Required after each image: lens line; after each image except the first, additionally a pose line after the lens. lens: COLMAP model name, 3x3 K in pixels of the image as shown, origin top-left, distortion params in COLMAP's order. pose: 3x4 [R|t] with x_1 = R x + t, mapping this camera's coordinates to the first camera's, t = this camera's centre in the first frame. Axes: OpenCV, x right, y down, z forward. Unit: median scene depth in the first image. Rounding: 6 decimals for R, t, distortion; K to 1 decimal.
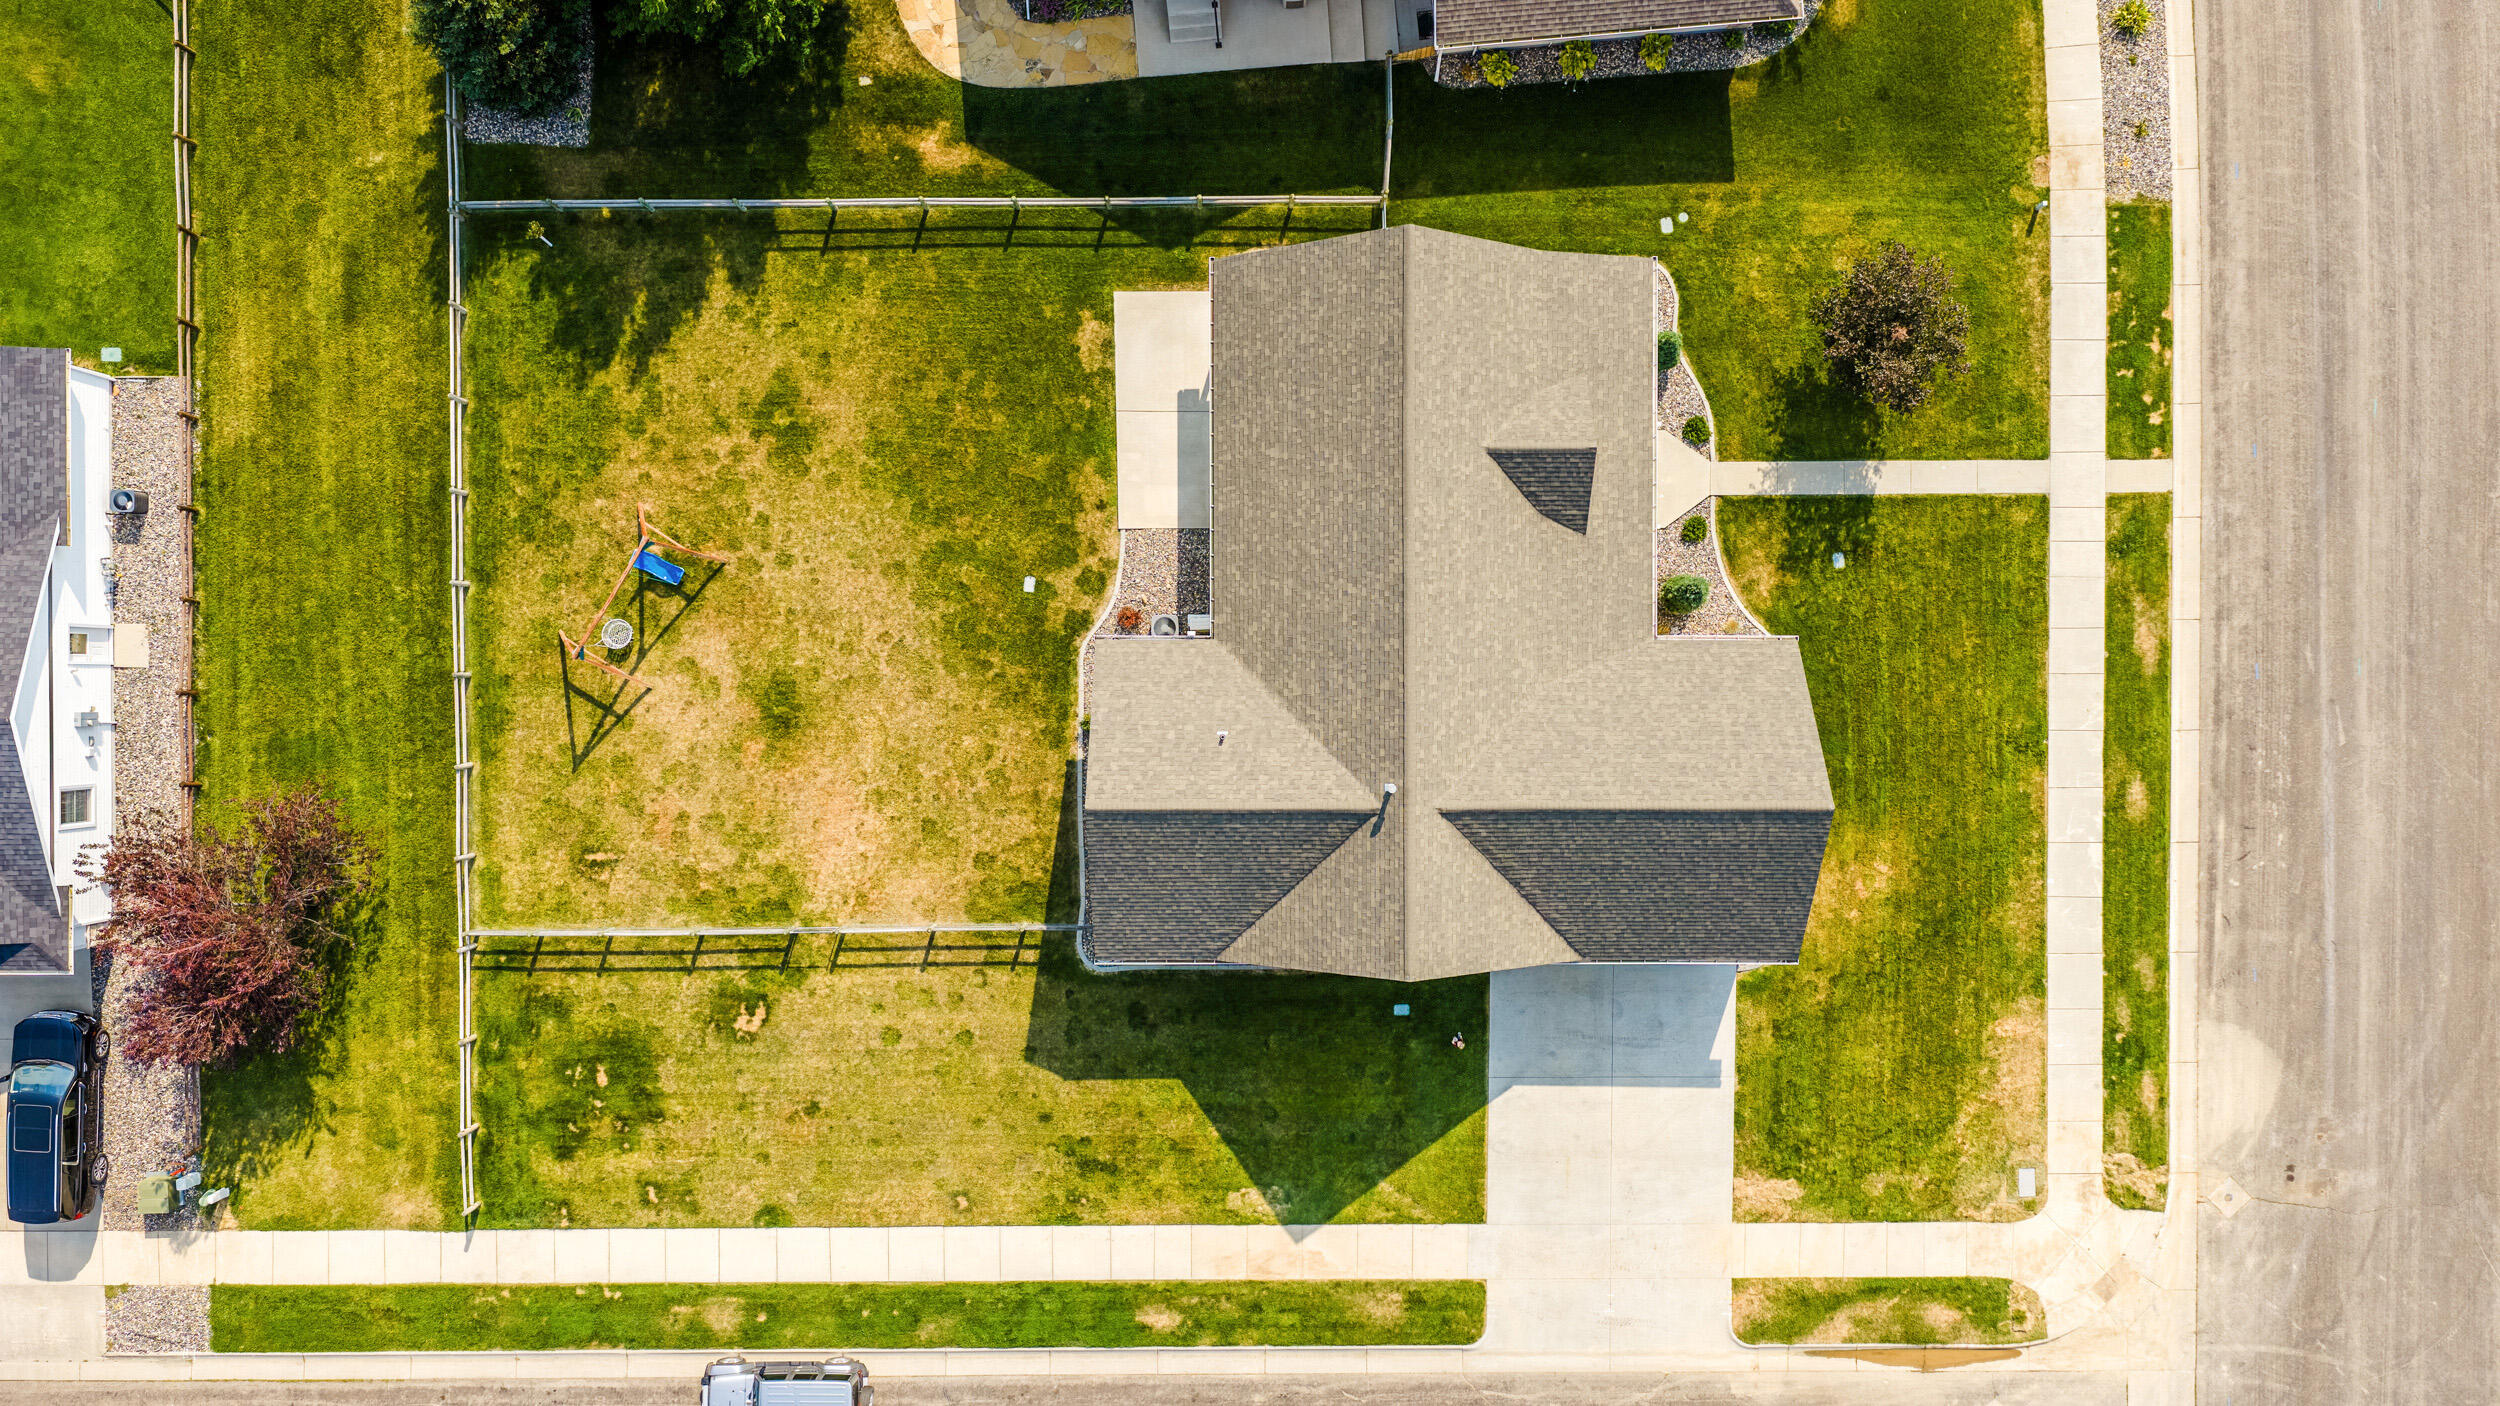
lens RADIAL K [[2058.2, 0, 1250.0], [0, 2058.2, 703.0], [0, 0, 1]] dist [0.032448, -0.062710]
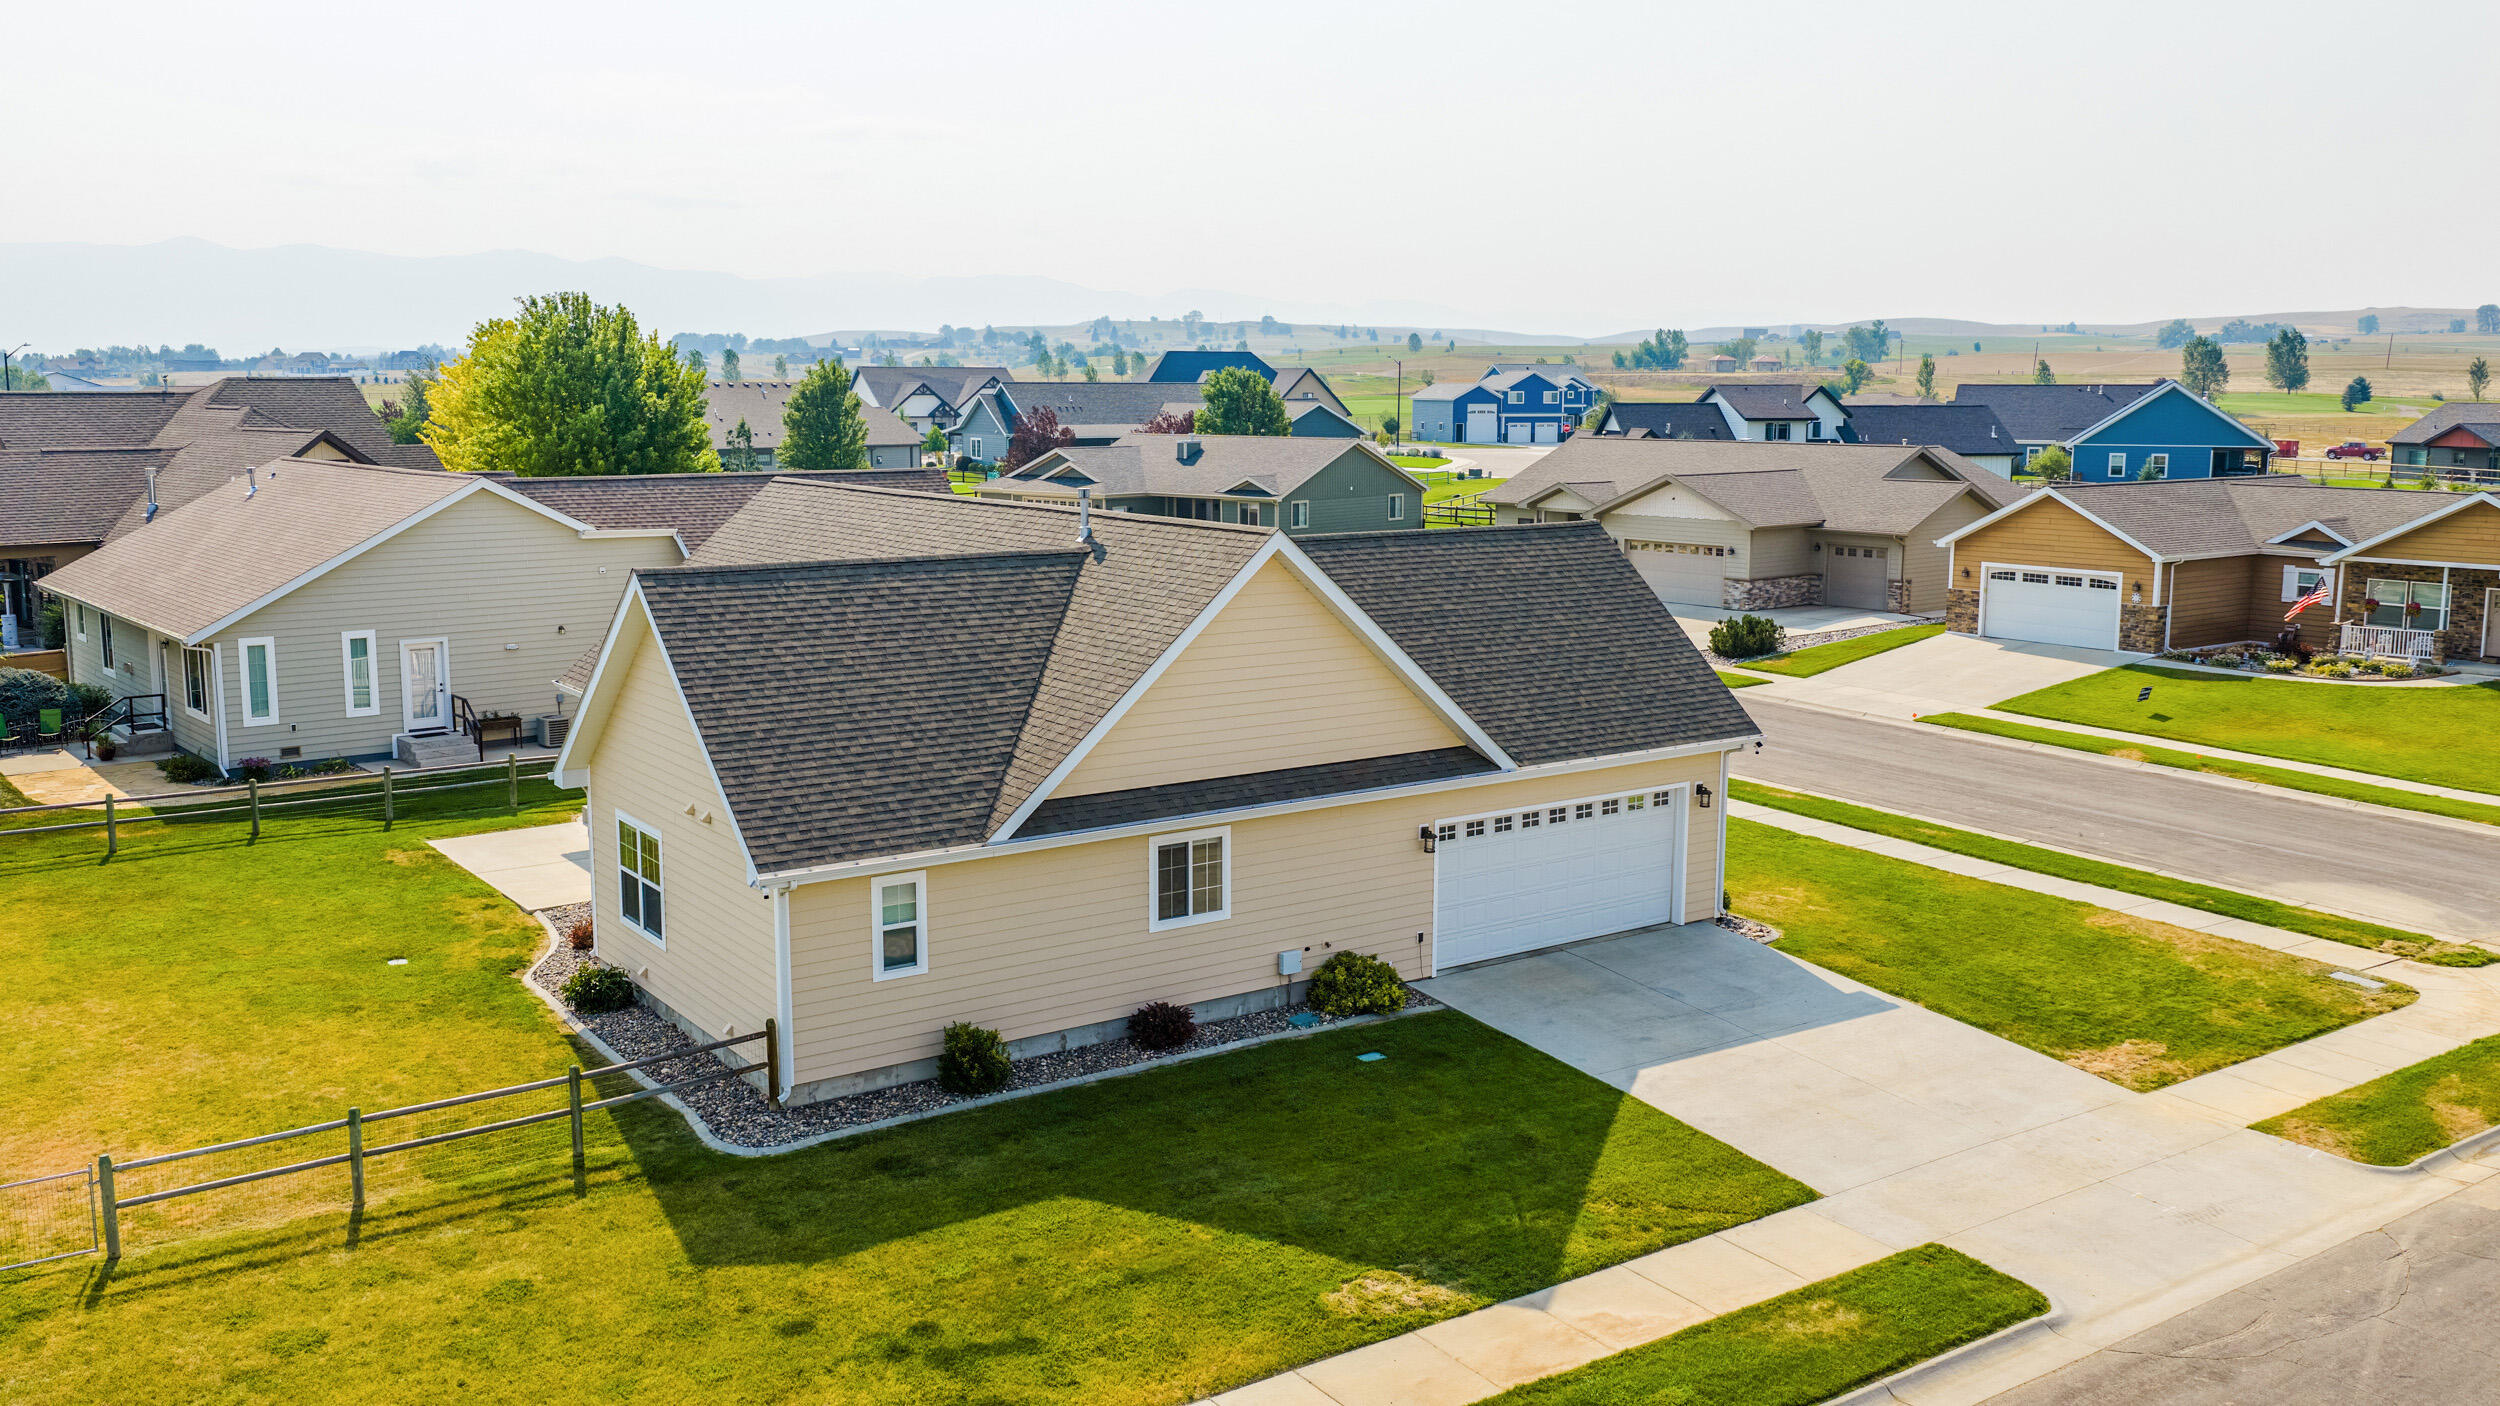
lens RADIAL K [[2058.2, 0, 1250.0], [0, 2058.2, 703.0], [0, 0, 1]] dist [0.032448, -0.062710]
pose [[0.817615, -0.085550, 0.569375, -0.233475], [0.575758, 0.126580, -0.807762, 0.531853], [-0.002967, 0.988260, 0.152750, 0.834469]]
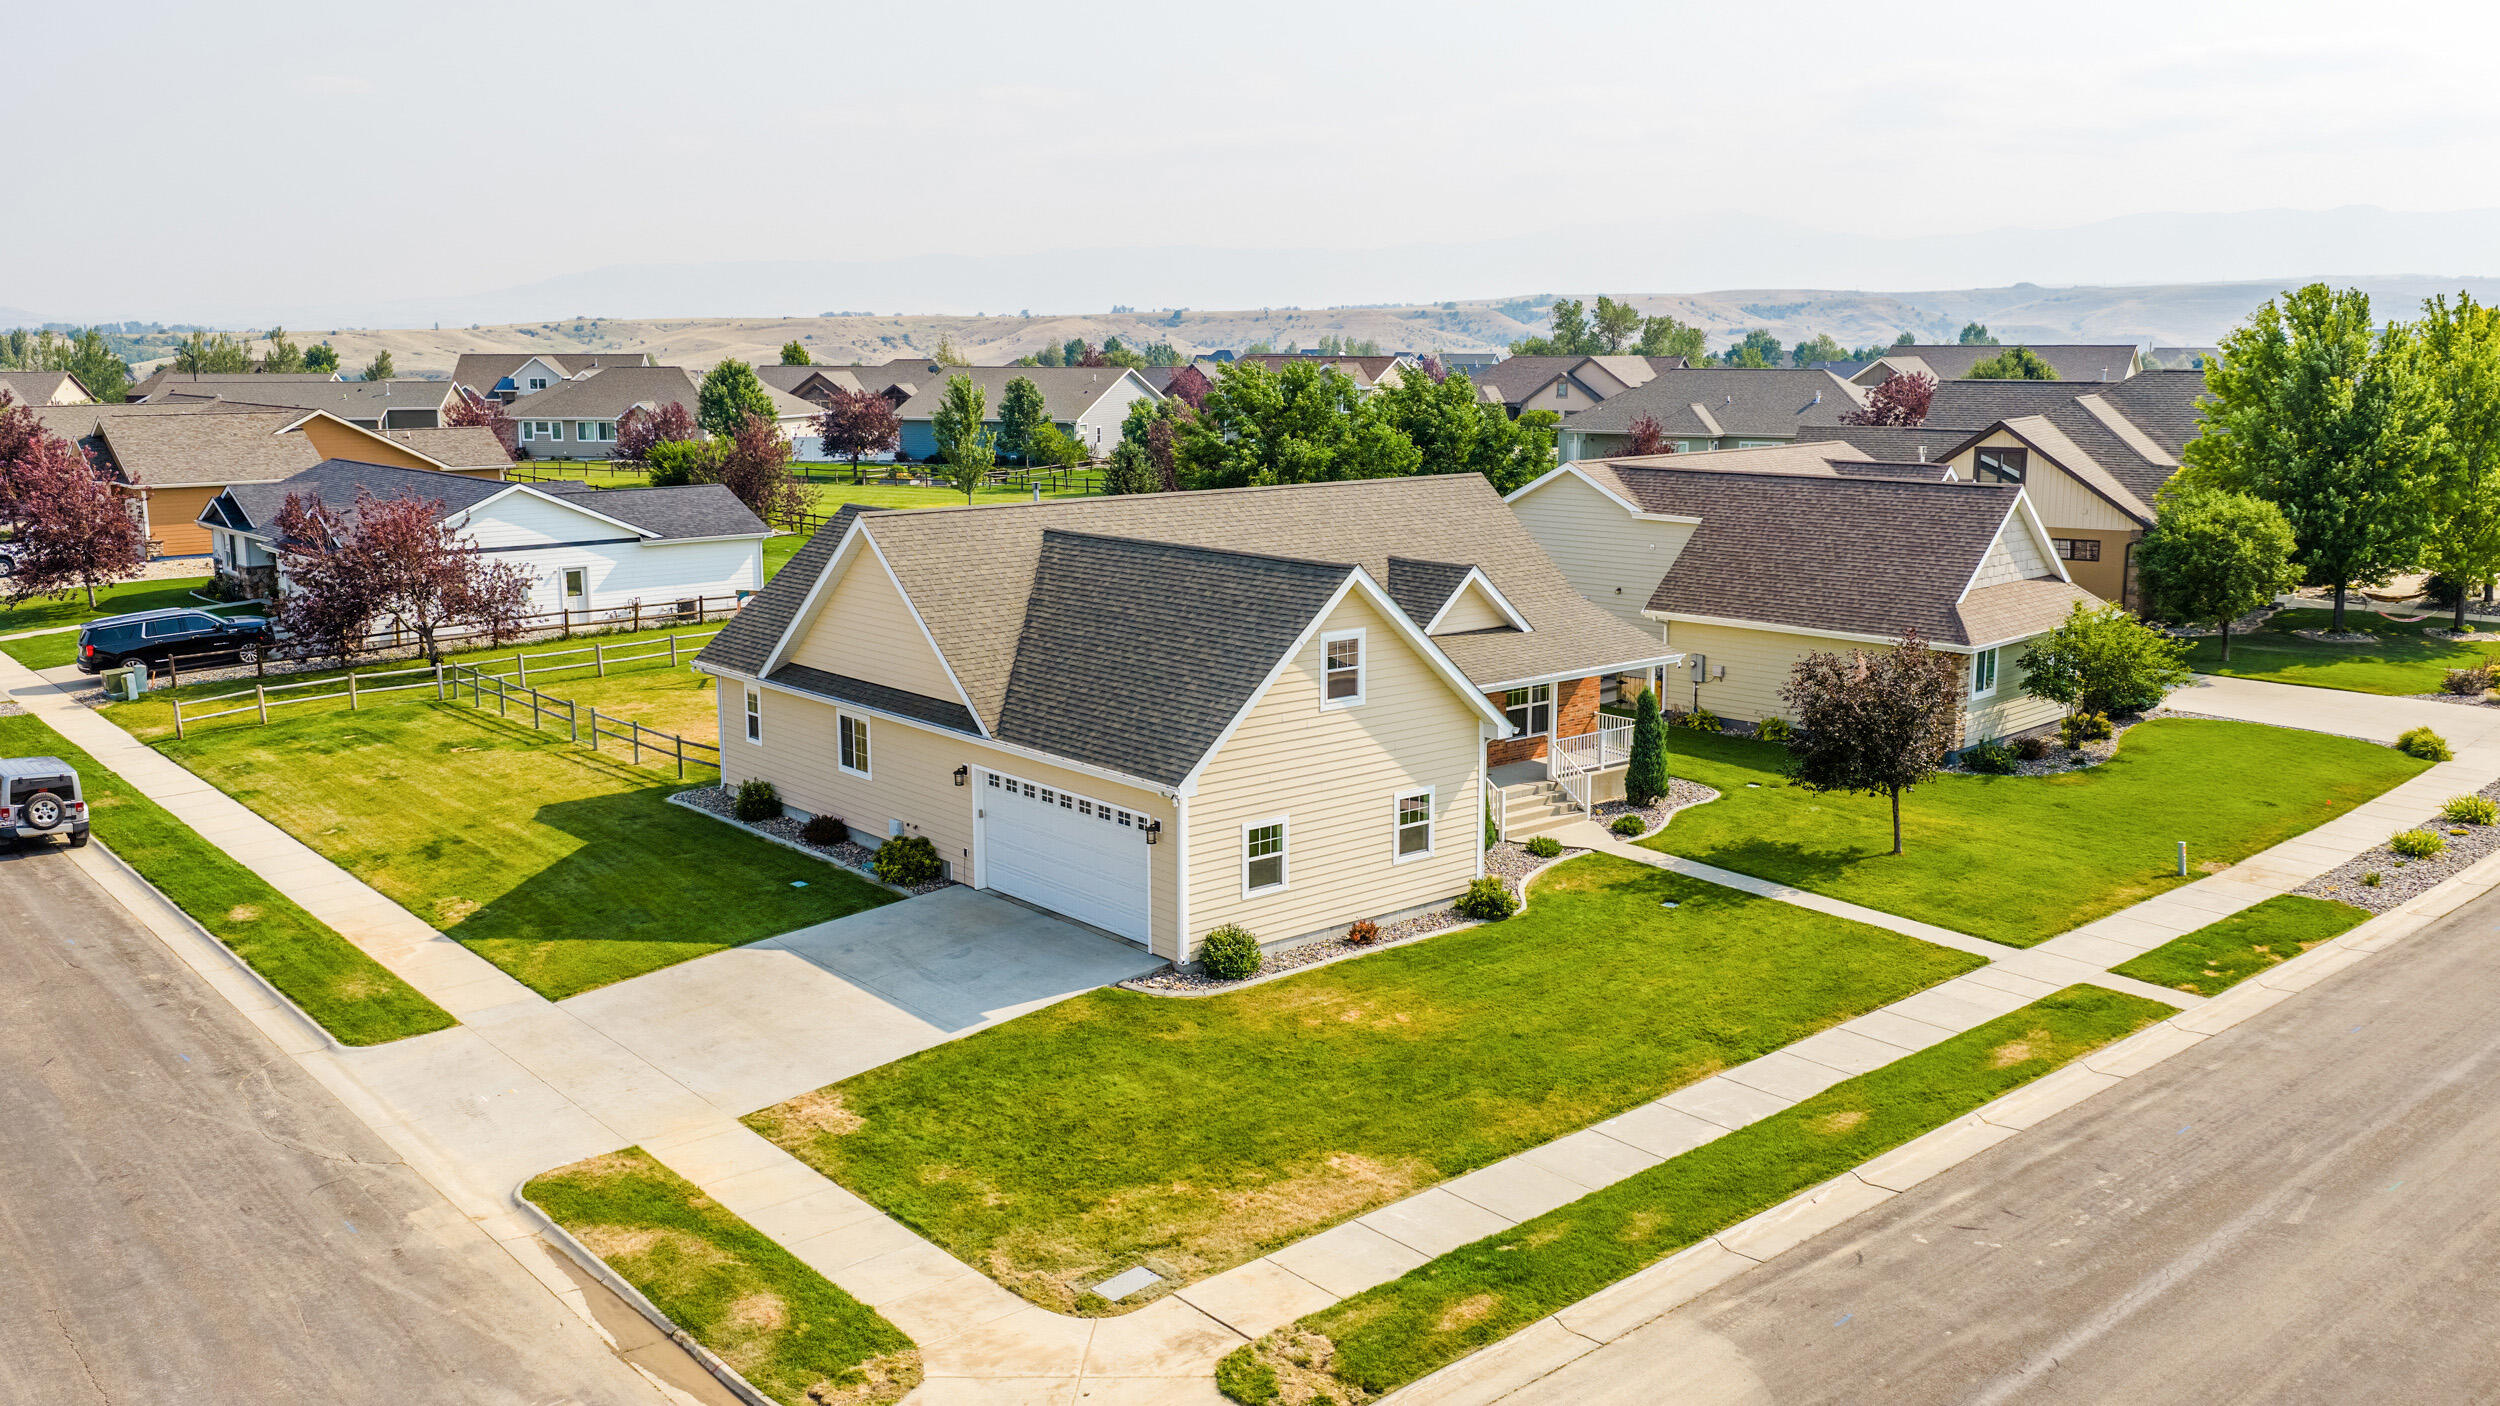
lens RADIAL K [[2058.2, 0, 1250.0], [0, 2058.2, 703.0], [0, 0, 1]] dist [0.032448, -0.062710]
pose [[0.646530, 0.134133, -0.751004, 0.714112], [-0.762889, 0.114059, -0.636389, 0.483185], [0.000298, 0.984377, 0.176071, 0.807811]]
